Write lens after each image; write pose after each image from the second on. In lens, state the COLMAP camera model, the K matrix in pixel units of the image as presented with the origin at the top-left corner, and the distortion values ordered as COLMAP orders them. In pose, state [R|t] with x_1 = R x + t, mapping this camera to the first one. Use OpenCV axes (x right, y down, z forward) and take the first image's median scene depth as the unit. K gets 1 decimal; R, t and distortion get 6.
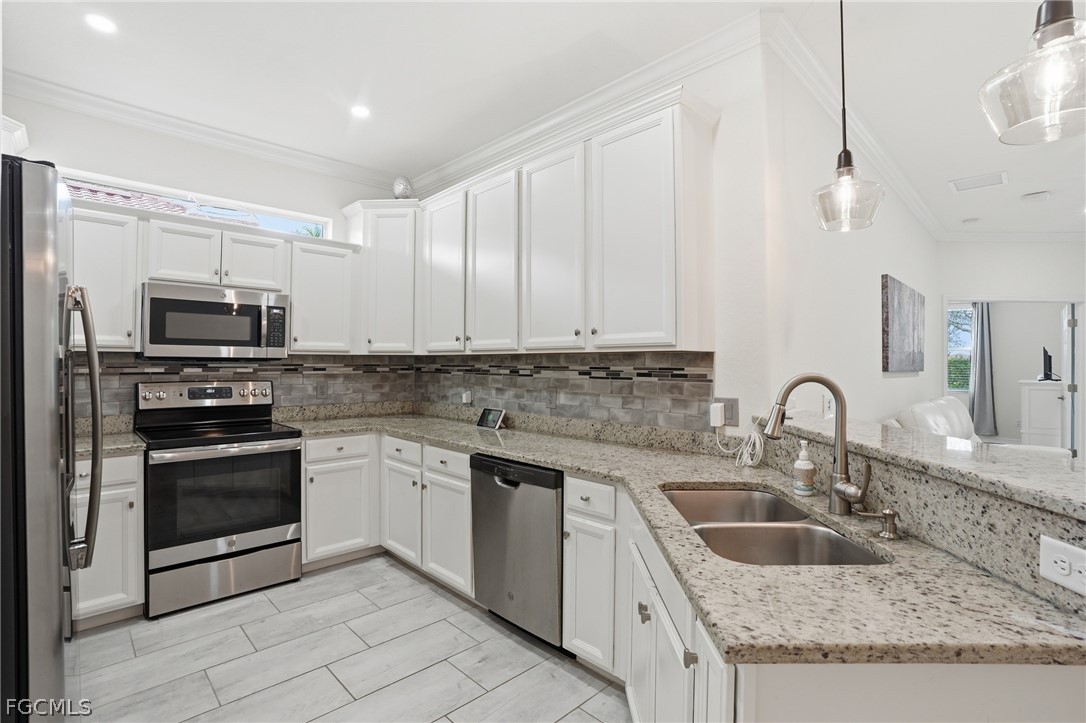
lens RADIAL K [[508.7, 0, 543.6], [0, 508.7, 357.2], [0, 0, 1]] dist [-0.067925, 0.026316]
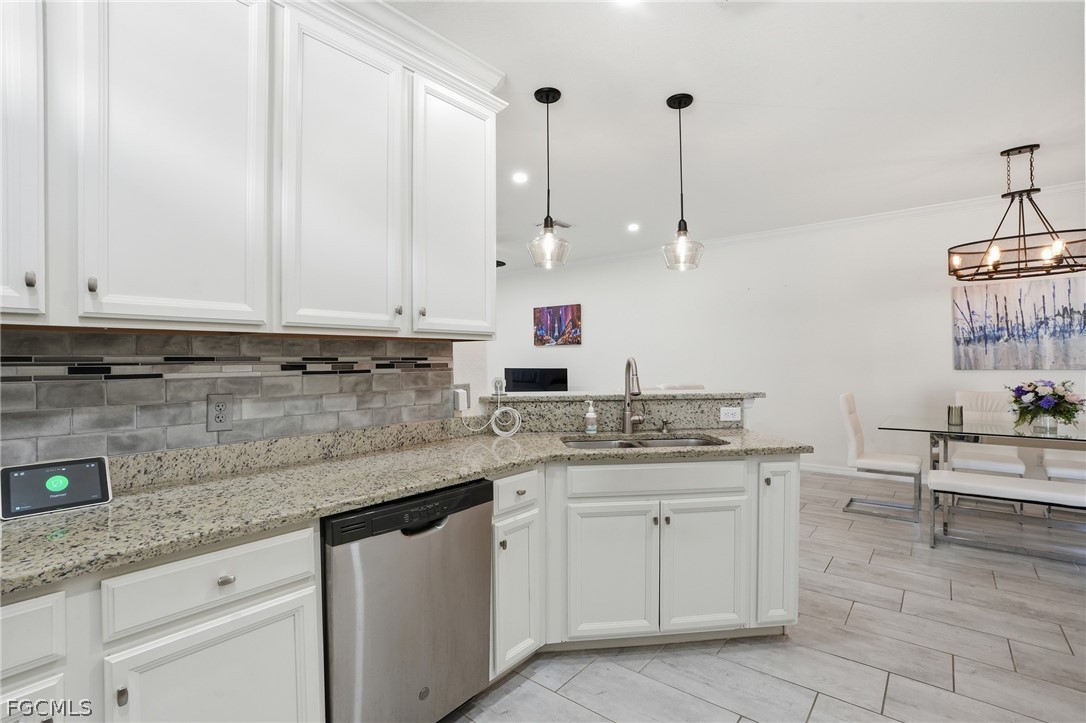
lens RADIAL K [[508.7, 0, 543.6], [0, 508.7, 357.2], [0, 0, 1]] dist [-0.067925, 0.026316]
pose [[-0.110527, 0.004128, 0.993865, -0.586518], [-0.003582, 0.999983, -0.004552, 0.019780], [-0.993867, -0.004063, -0.110511, 0.719032]]
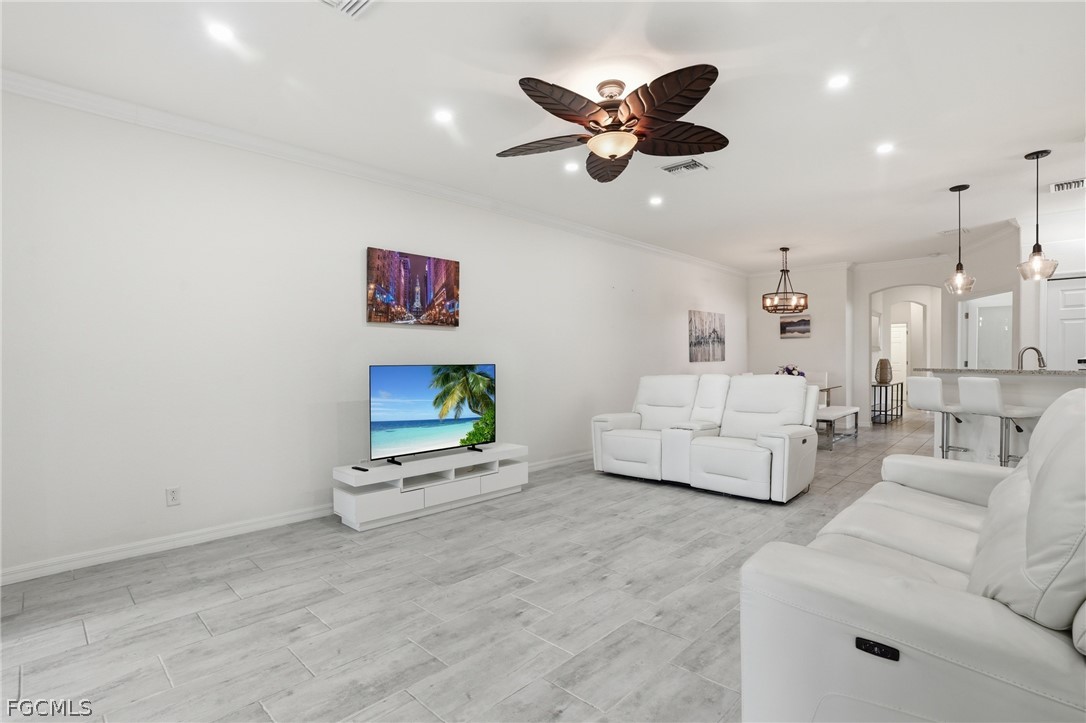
lens RADIAL K [[521.5, 0, 540.3], [0, 521.5, 372.0], [0, 0, 1]] dist [-0.052408, 0.000395]
pose [[-0.999720, 0.004130, -0.023291, 1.717107], [0.003900, 0.999943, 0.009892, 0.070636], [0.023331, 0.009798, -0.999680, 1.899671]]
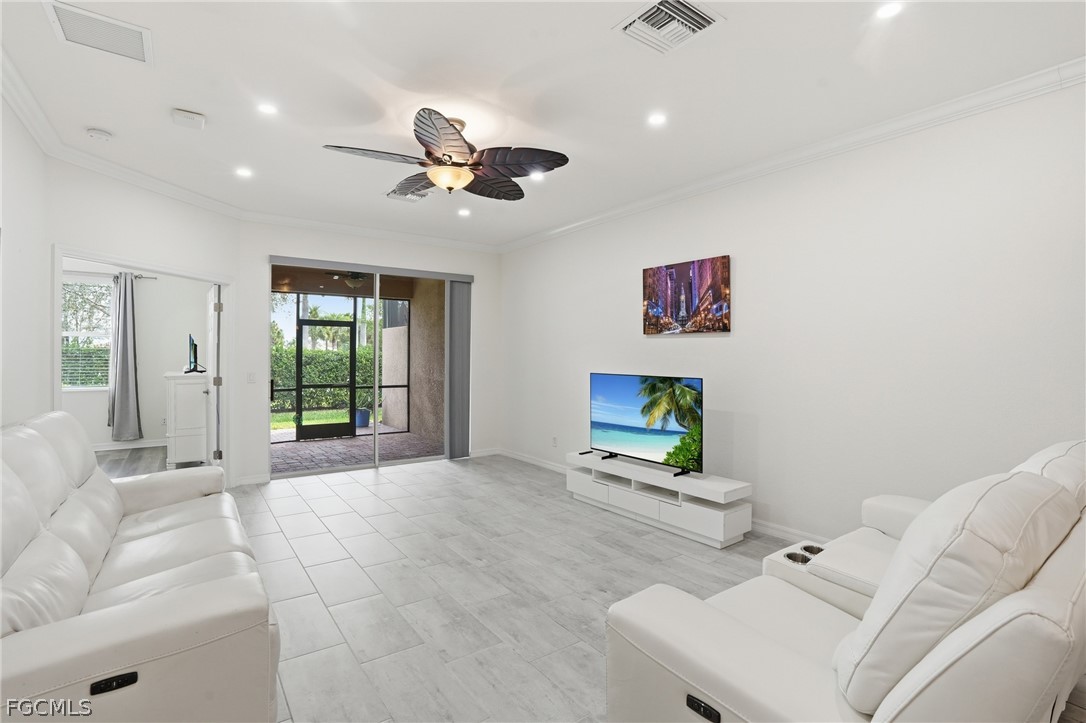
lens RADIAL K [[508.7, 0, 543.6], [0, 508.7, 357.2], [0, 0, 1]] dist [-0.067925, 0.026316]
pose [[0.145291, -0.007494, 0.989361, 0.539130], [-0.014722, 0.999844, 0.009735, 0.004811], [-0.989279, -0.015979, 0.145158, 0.543382]]
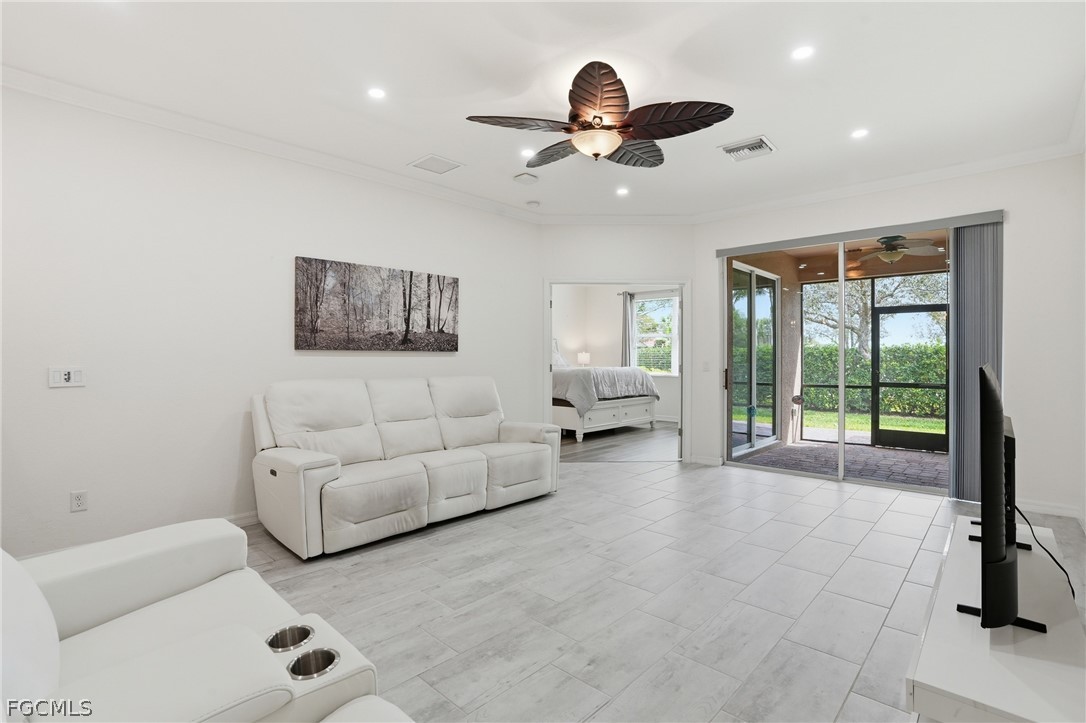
lens RADIAL K [[512.0, 0, 540.6], [0, 512.0, 358.2], [0, 0, 1]] dist [-0.074423, 0.027219]
pose [[0.999424, -0.009154, 0.032667, 1.407456], [0.008731, 0.999876, 0.013071, 0.043728], [-0.032783, -0.012778, 0.999381, -0.091163]]
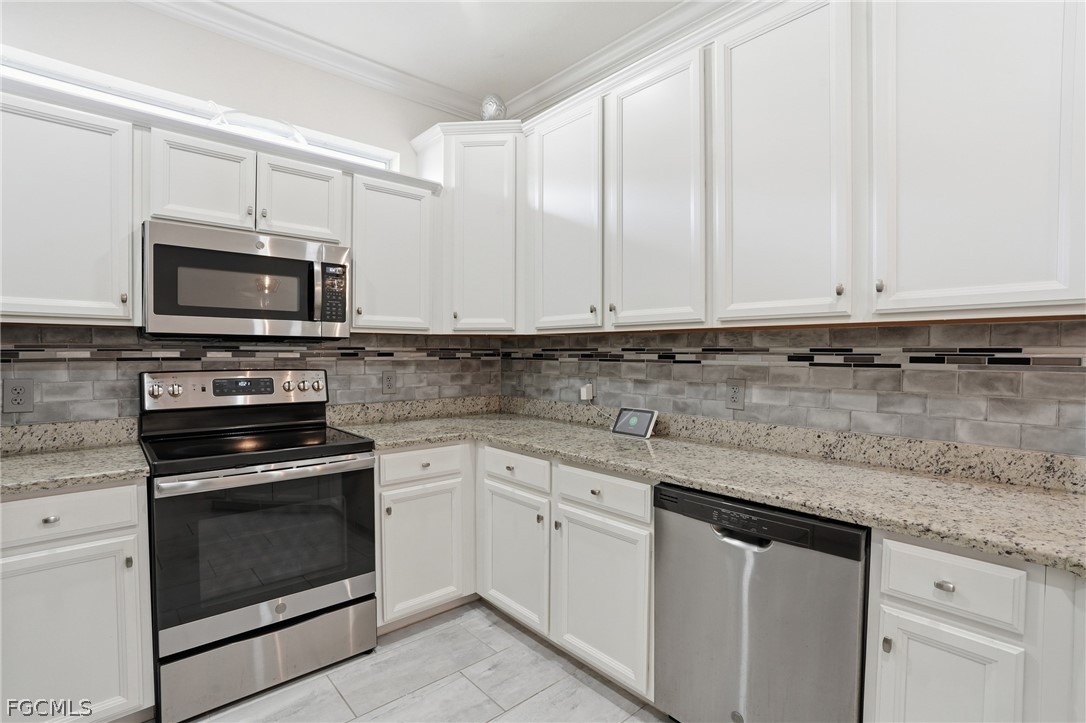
lens RADIAL K [[509.0, 0, 544.5], [0, 509.0, 366.4], [0, 0, 1]] dist [-0.067467, 0.026608]
pose [[0.999092, 0.001365, -0.042584, -0.218385], [0.000228, 0.999301, 0.037382, 0.017177], [0.042605, -0.037358, 0.998393, 0.316635]]
